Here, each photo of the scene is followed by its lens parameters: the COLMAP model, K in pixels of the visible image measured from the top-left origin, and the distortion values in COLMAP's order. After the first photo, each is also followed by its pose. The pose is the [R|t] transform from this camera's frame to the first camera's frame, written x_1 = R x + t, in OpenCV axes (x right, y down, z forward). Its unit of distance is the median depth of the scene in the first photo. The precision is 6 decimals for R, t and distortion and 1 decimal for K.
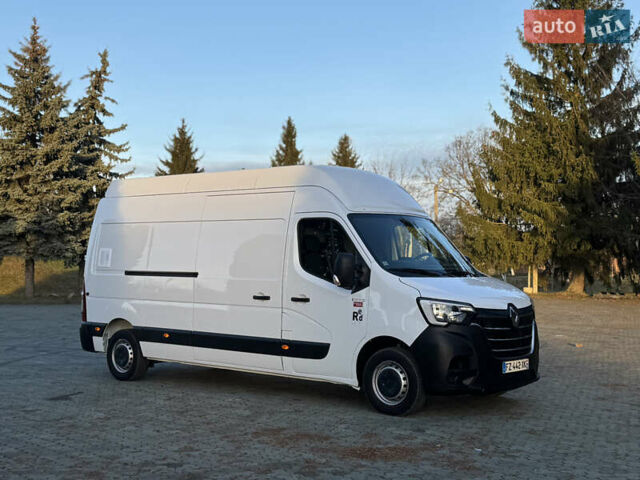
lens RADIAL K [[900.2, 0, 320.0], [0, 900.2, 240.0], [0, 0, 1]] dist [0.139917, -0.084478]
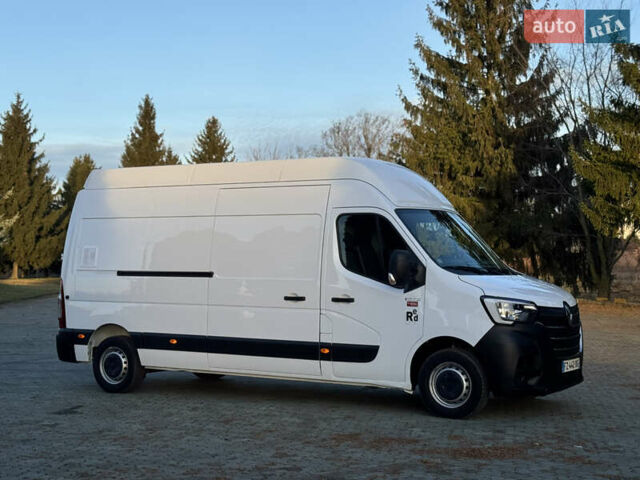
lens RADIAL K [[1034.1, 0, 326.4], [0, 1034.1, 241.9], [0, 0, 1]] dist [0.153308, 0.067652]
pose [[0.987214, 0.000312, 0.159398, -0.178835], [-0.000808, 0.999995, 0.003044, 0.001749], [-0.159396, -0.003133, 0.987210, -0.056898]]
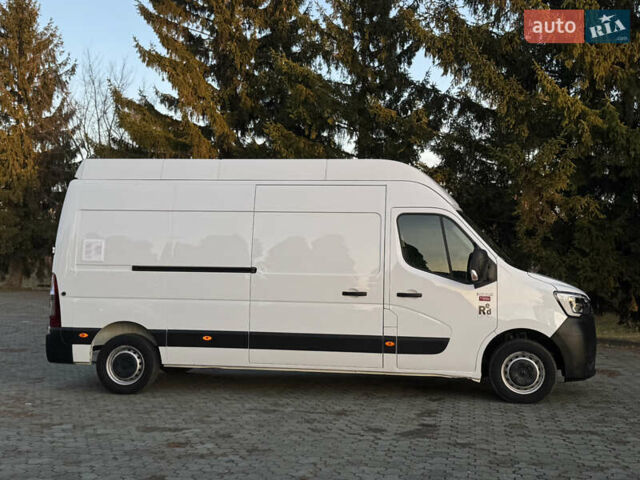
lens RADIAL K [[817.4, 0, 320.0], [0, 817.4, 240.0], [0, 0, 1]] dist [0.129658, 0.010531]
pose [[0.840374, 0.021427, 0.541583, -0.500069], [-0.019577, 0.999766, -0.009177, 0.013530], [-0.541653, -0.002891, 0.840597, 0.251739]]
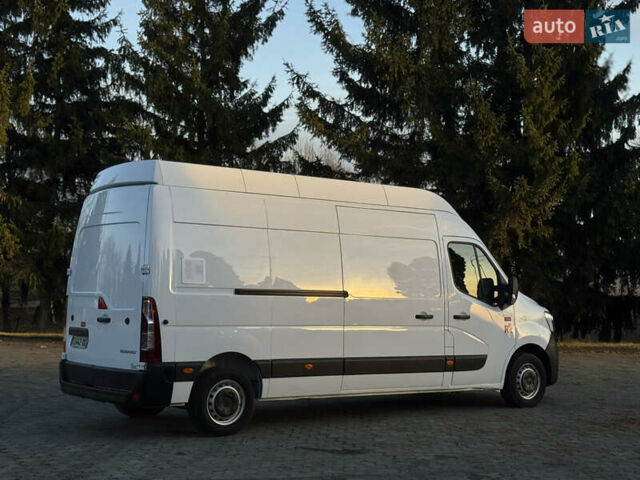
lens RADIAL K [[1034.1, 0, 326.4], [0, 1034.1, 241.9], [0, 0, 1]] dist [0.153308, 0.067652]
pose [[0.206879, 0.050462, 0.977064, -1.073573], [-0.033849, 0.998440, -0.044398, 0.031297], [-0.977781, -0.023887, 0.208265, 0.761874]]
